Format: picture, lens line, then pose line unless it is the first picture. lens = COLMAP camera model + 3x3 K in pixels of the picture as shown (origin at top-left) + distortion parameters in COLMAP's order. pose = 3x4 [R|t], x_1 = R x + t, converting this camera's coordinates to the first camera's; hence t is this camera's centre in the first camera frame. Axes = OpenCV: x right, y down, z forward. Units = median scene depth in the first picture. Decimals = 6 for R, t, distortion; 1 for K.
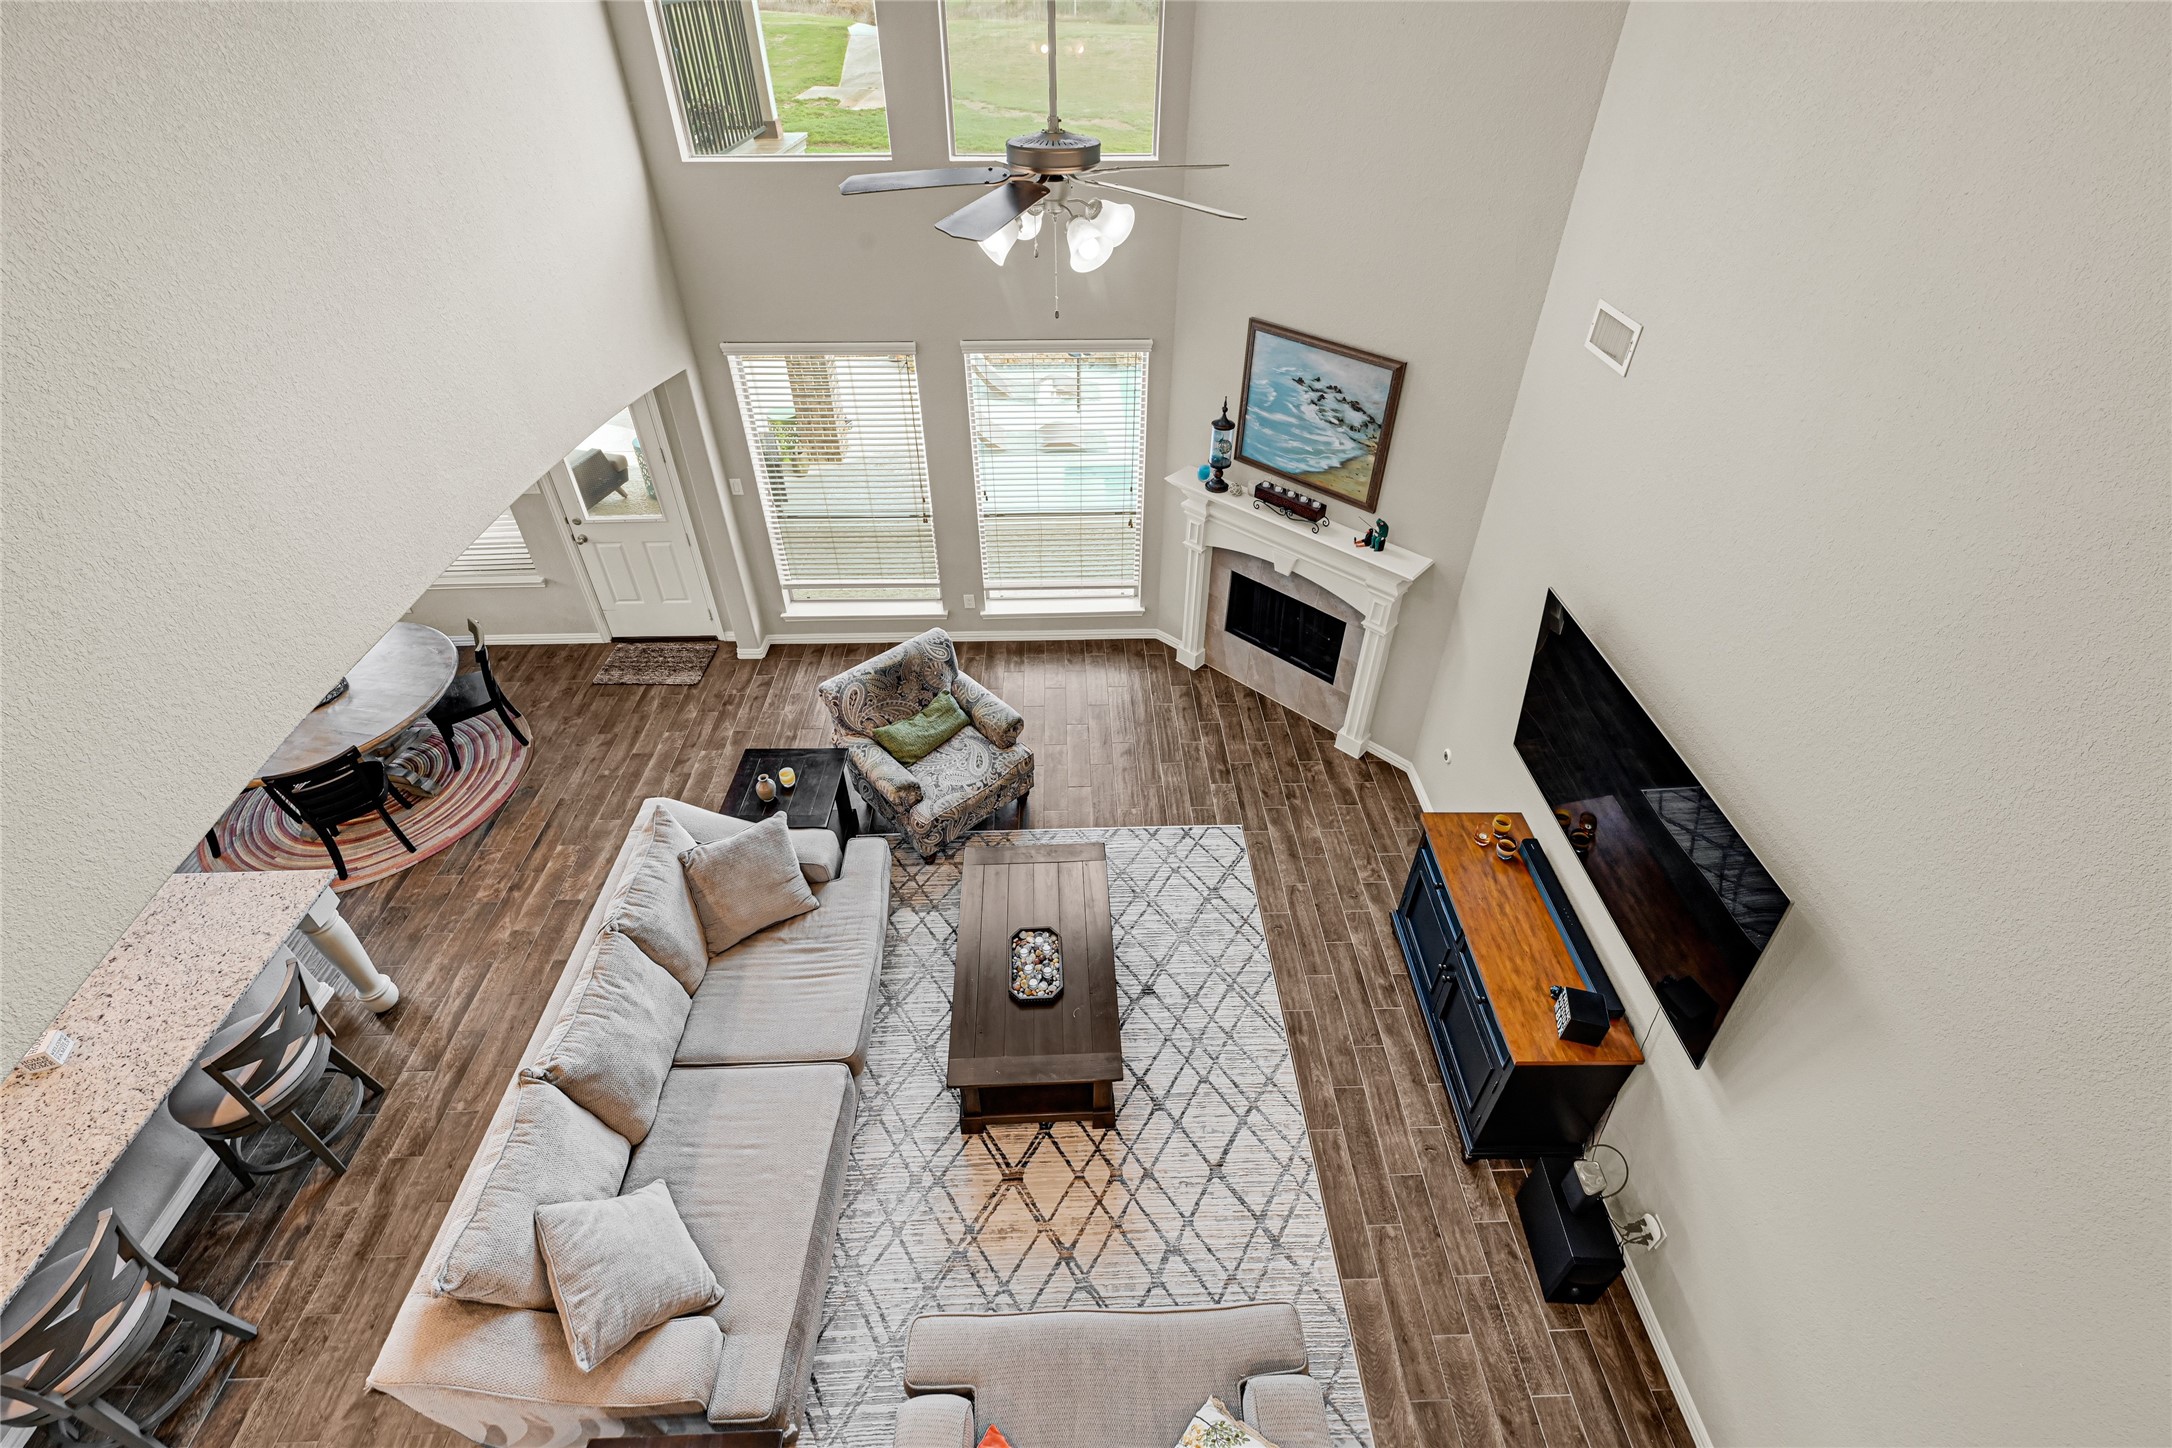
lens RADIAL K [[910.8, 0, 1083.2], [0, 910.8, 651.5], [0, 0, 1]] dist [-0.003757, -0.000496]
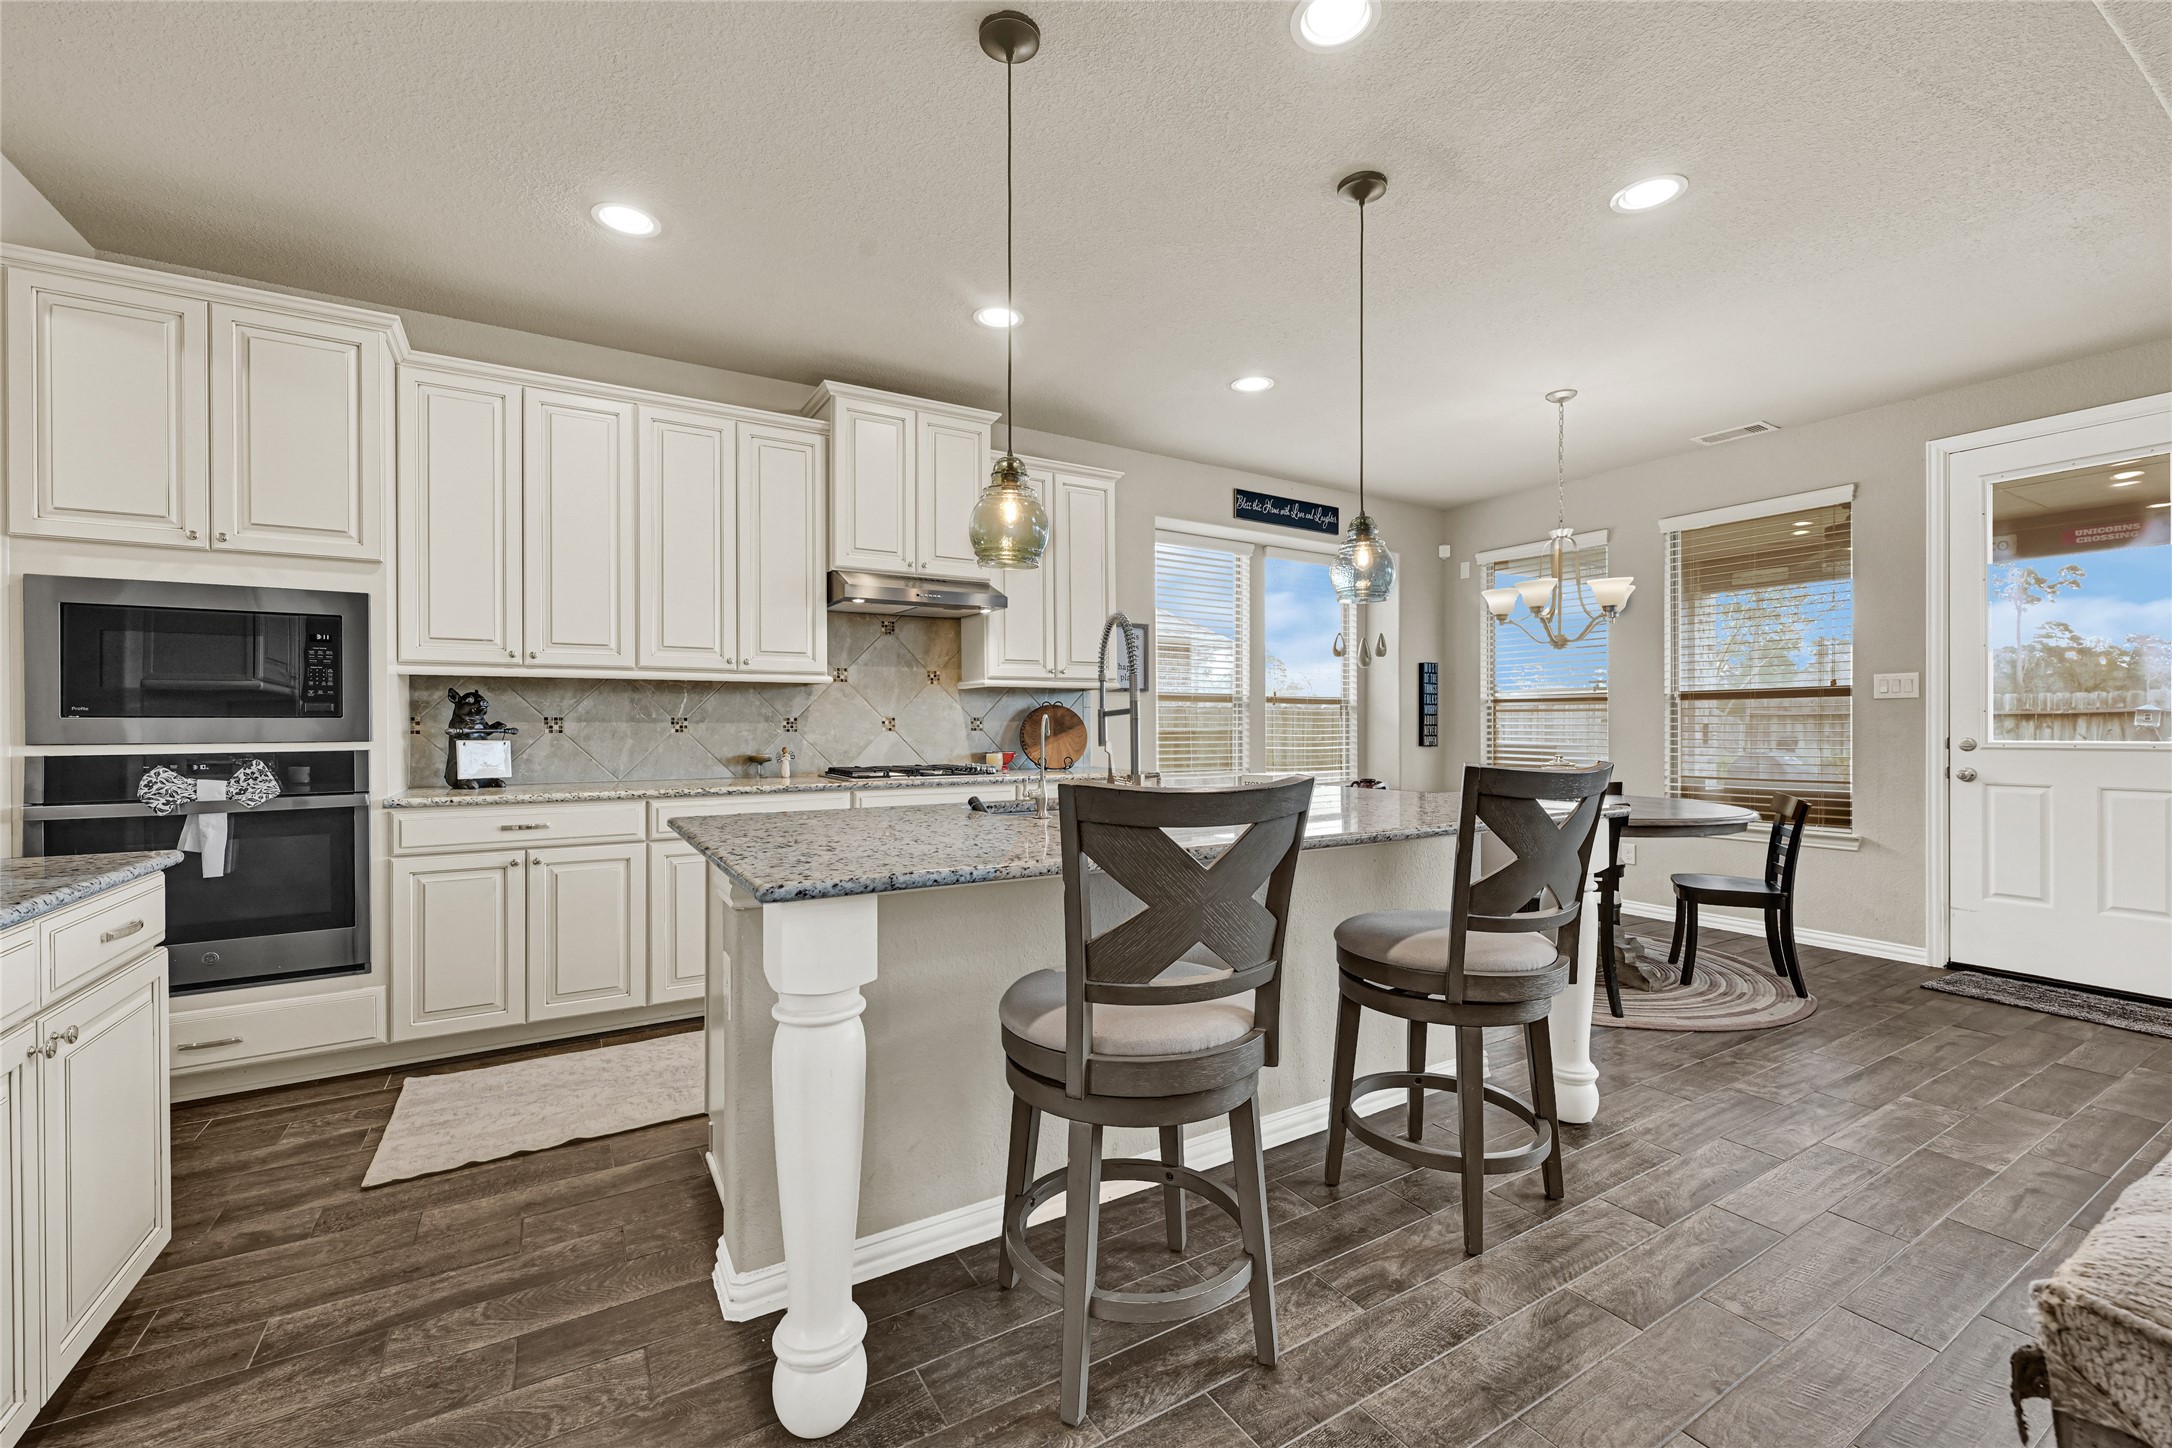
lens RADIAL K [[893.4, 0, 1073.5], [0, 893.4, 725.5], [0, 0, 1]] dist [-0.003554, 0.000422]
pose [[0.478671, 0.000322, -0.877994, -0.360580], [-0.530480, 0.796943, -0.288918, 0.440619], [0.699618, 0.604055, 0.381644, 0.355149]]
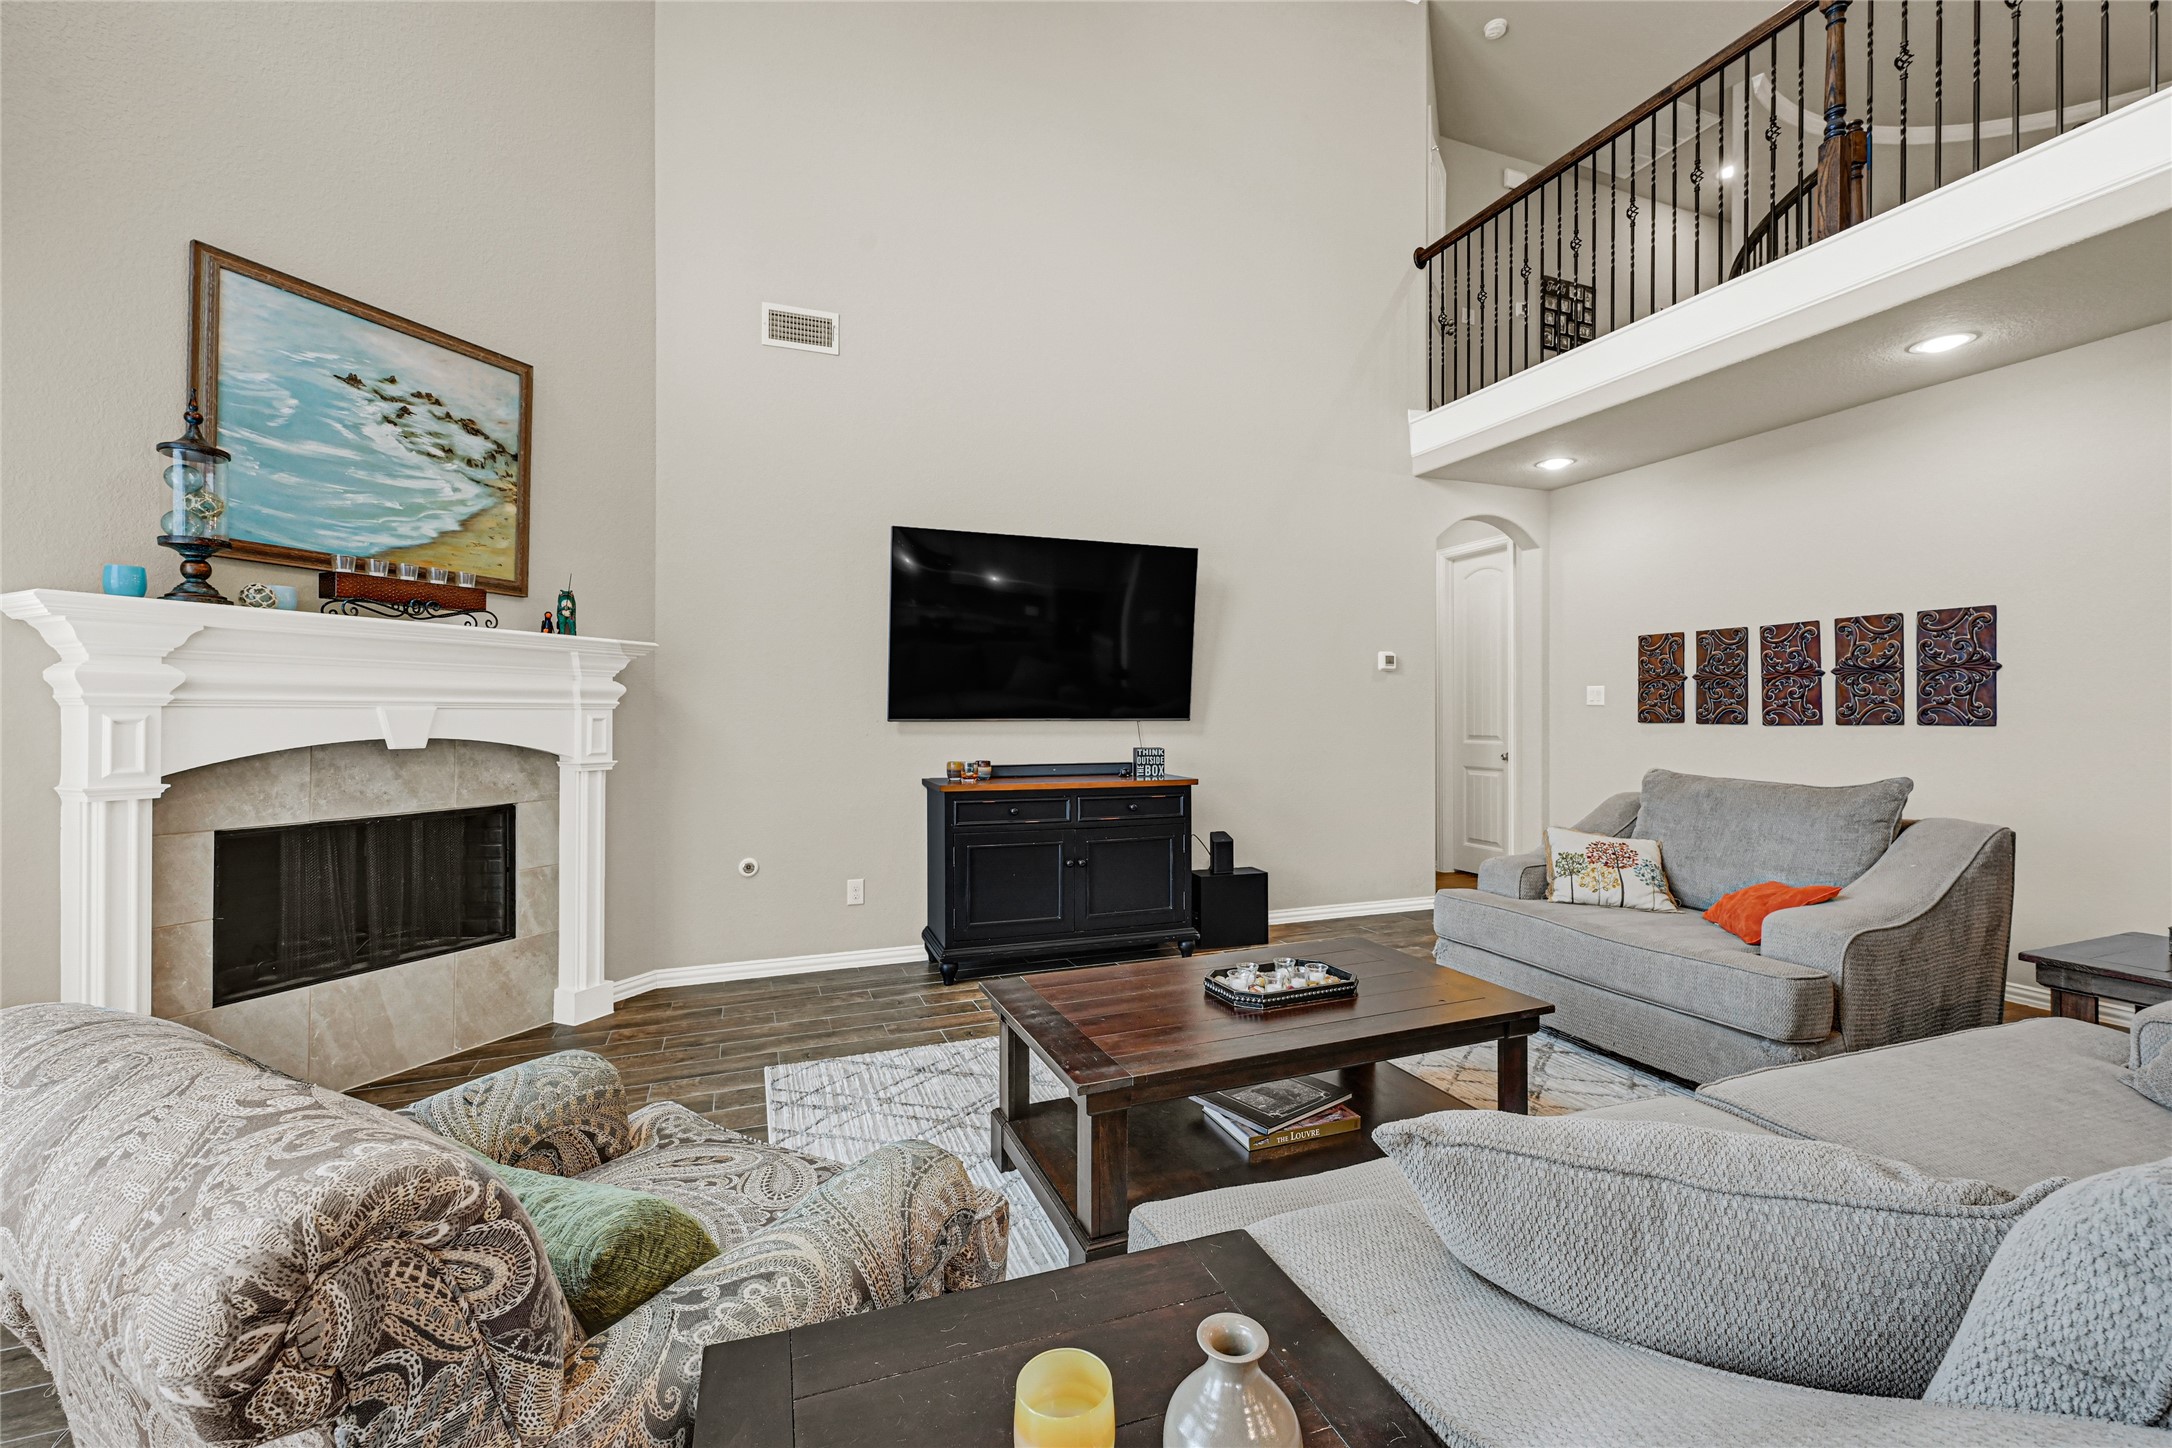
lens RADIAL K [[893.4, 0, 1086.4], [0, 893.4, 709.7], [0, 0, 1]] dist [-0.003554, 0.000422]
pose [[-0.338895, 0.004037, 0.940816, -0.424430], [0.570813, 0.795794, 0.202200, 0.016346], [-0.747879, 0.605554, -0.271995, 0.892674]]
